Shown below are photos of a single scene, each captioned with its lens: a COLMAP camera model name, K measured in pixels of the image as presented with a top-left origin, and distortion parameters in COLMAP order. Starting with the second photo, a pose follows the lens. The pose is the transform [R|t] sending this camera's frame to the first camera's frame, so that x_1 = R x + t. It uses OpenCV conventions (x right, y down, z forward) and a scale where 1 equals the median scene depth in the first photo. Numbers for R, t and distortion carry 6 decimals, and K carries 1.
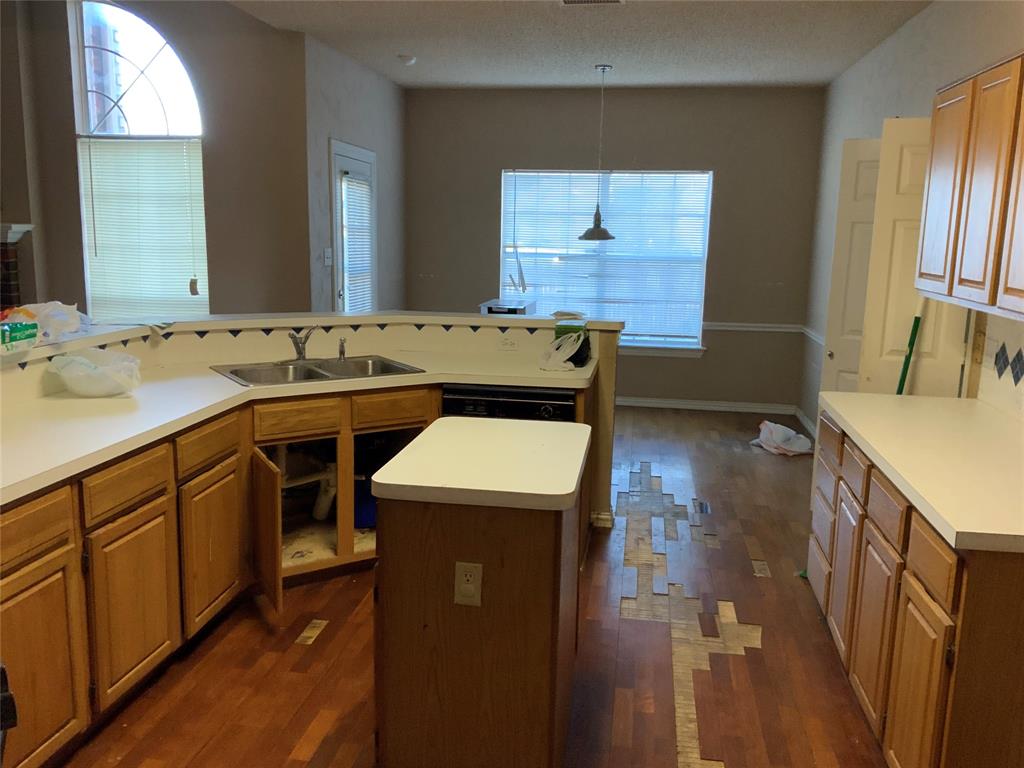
lens RADIAL K [[849.3, 0, 512.0], [0, 849.3, 381.5], [0, 0, 1]] dist [0.069038, -0.121049]
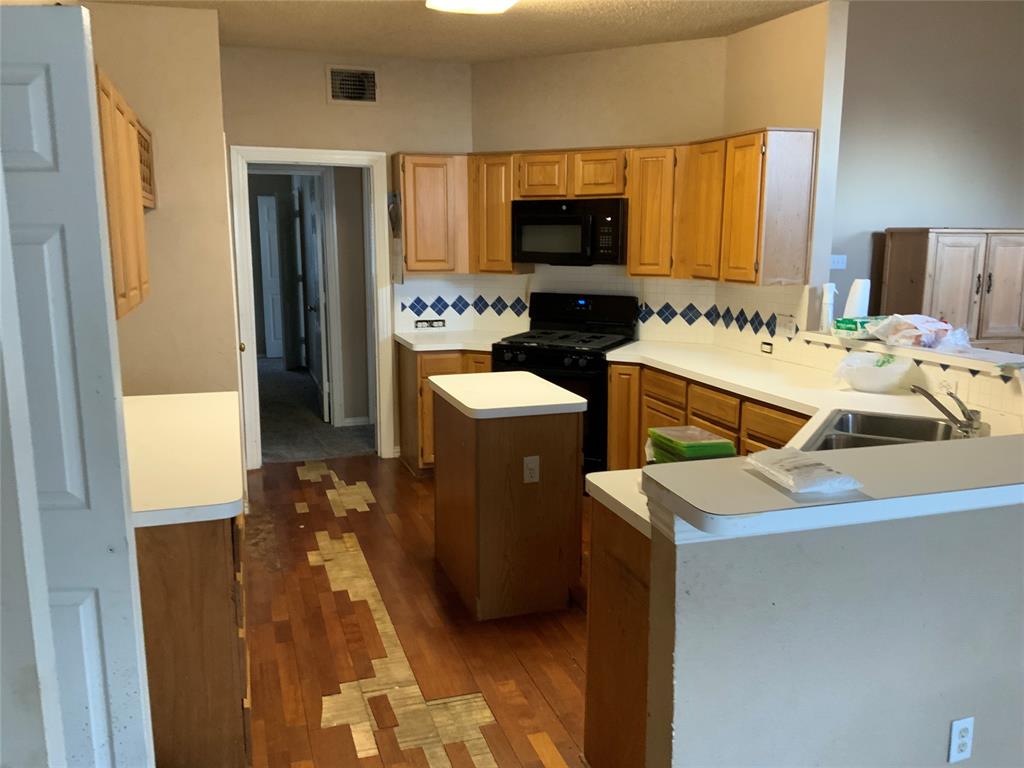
lens RADIAL K [[849.3, 0, 511.9], [0, 849.3, 386.4], [0, 0, 1]] dist [0.069038, -0.121049]
pose [[-0.887731, 0.061770, -0.456200, 0.540280], [-0.100759, 0.940861, 0.323462, -0.343387], [0.449201, 0.333114, -0.829008, 1.847280]]
